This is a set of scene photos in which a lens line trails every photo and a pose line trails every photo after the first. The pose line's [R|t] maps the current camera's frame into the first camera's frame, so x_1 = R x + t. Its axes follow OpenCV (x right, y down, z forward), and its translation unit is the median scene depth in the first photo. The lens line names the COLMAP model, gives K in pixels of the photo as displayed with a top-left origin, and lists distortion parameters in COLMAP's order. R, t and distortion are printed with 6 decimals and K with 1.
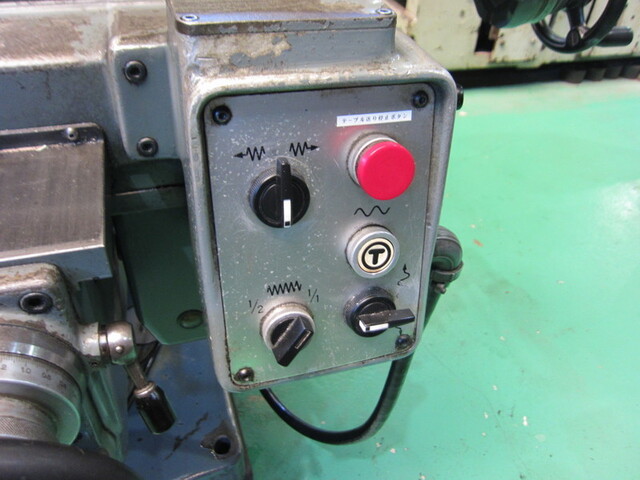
lens RADIAL K [[532.3, 0, 320.0], [0, 532.3, 240.0], [0, 0, 1]] dist [-0.051810, 0.008897]
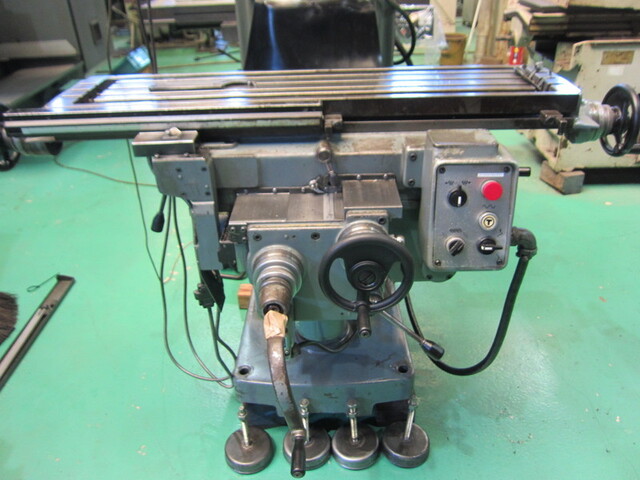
lens RADIAL K [[532.3, 0, 320.0], [0, 532.3, 240.0], [0, 0, 1]] dist [-0.051810, 0.008897]
pose [[0.950481, 0.081504, -0.299906, 0.107121], [-0.129290, 0.981228, -0.143091, 0.678454], [0.282613, 0.174780, 0.943176, -2.022814]]
